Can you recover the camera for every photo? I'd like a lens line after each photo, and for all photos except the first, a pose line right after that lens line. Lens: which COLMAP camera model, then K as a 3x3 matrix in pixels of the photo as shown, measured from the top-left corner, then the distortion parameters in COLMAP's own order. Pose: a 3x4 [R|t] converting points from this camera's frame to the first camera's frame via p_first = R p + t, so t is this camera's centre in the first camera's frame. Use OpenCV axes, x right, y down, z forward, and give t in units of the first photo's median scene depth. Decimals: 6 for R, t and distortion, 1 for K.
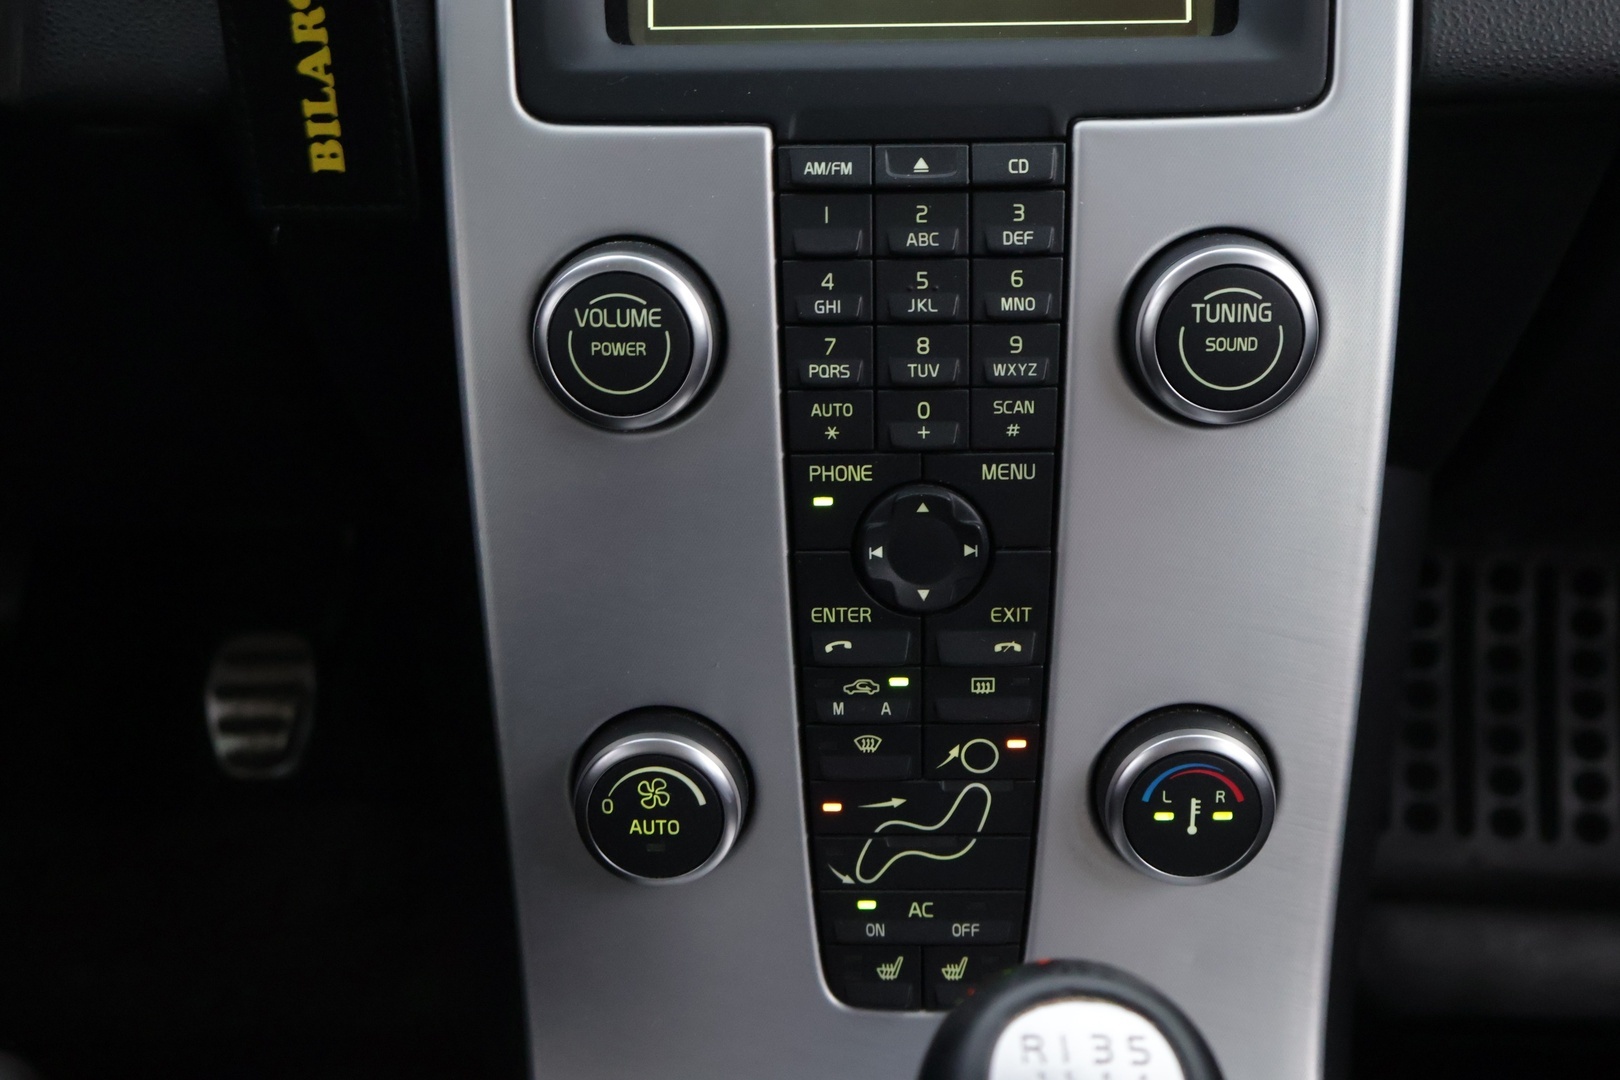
lens RADIAL K [[1925.1, 0, 811.2], [0, 1925.1, 544.9], [0, 0, 1]] dist [0.003372, 0.000000]
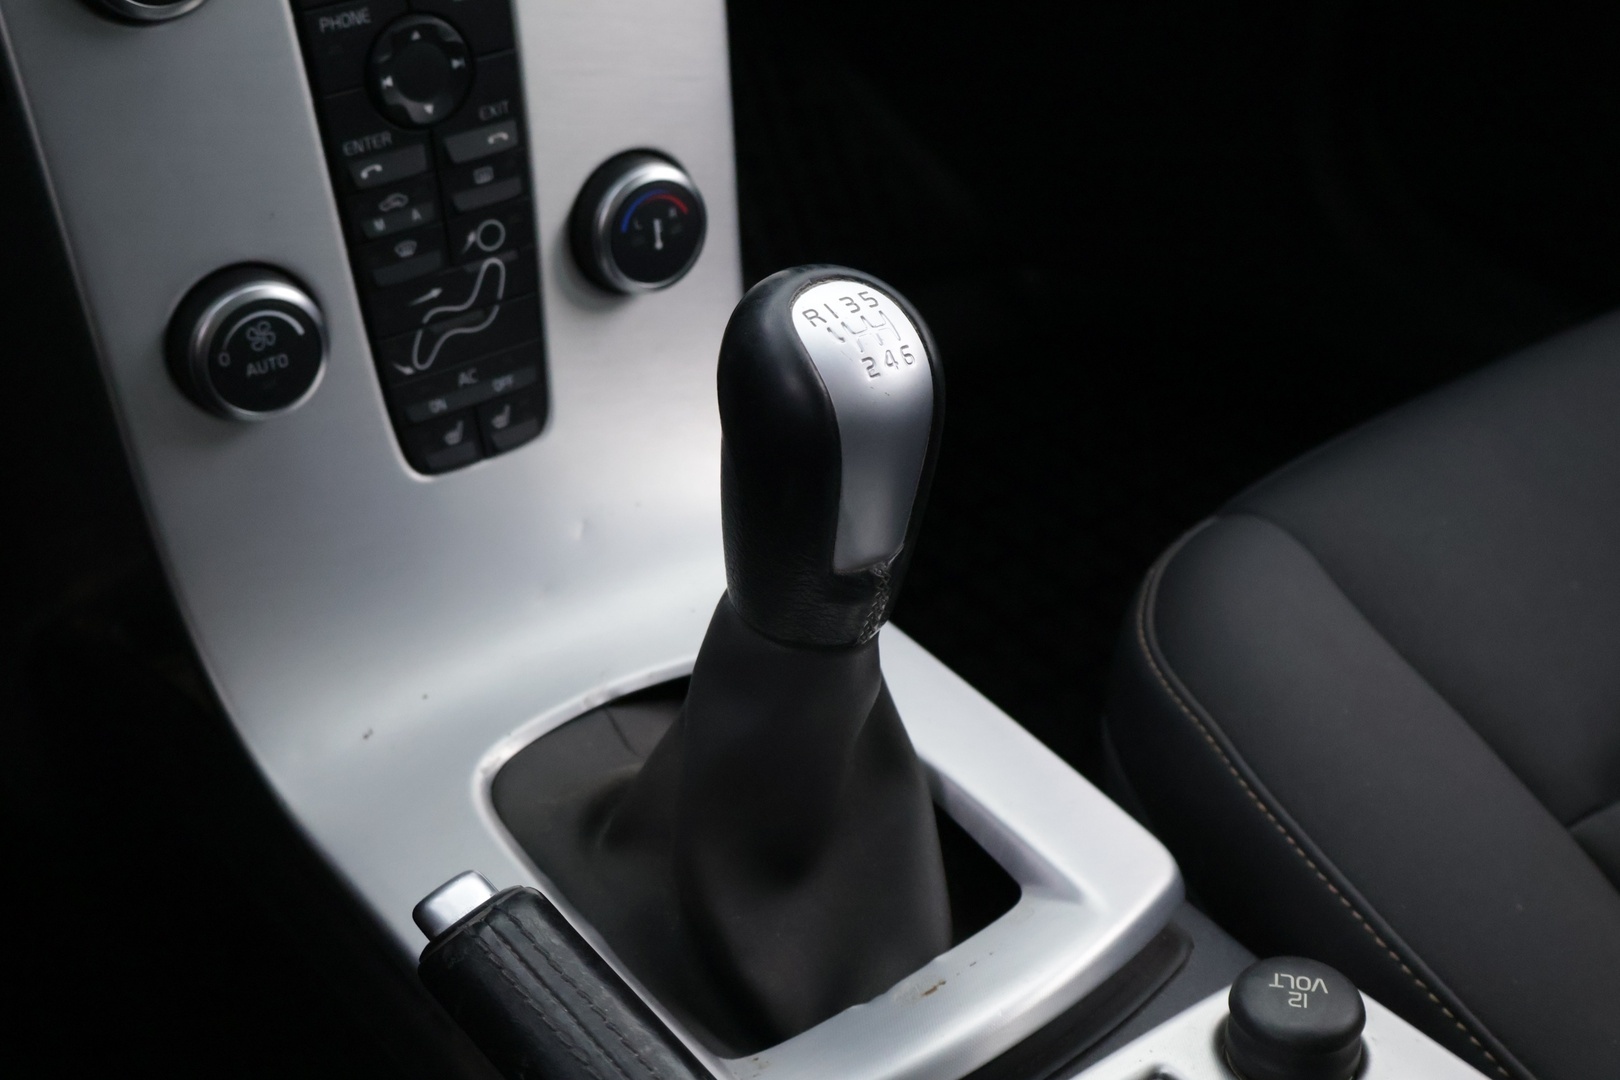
lens RADIAL K [[2105.0, 0, 810.8], [0, 2105.0, 538.9], [0, 0, 1]] dist [0.021598, 0.000000]
pose [[0.801490, -0.331415, 0.497773, -0.537578], [0.239572, 0.940616, 0.240512, 0.020231], [-0.547923, -0.073516, 0.833292, -0.269239]]
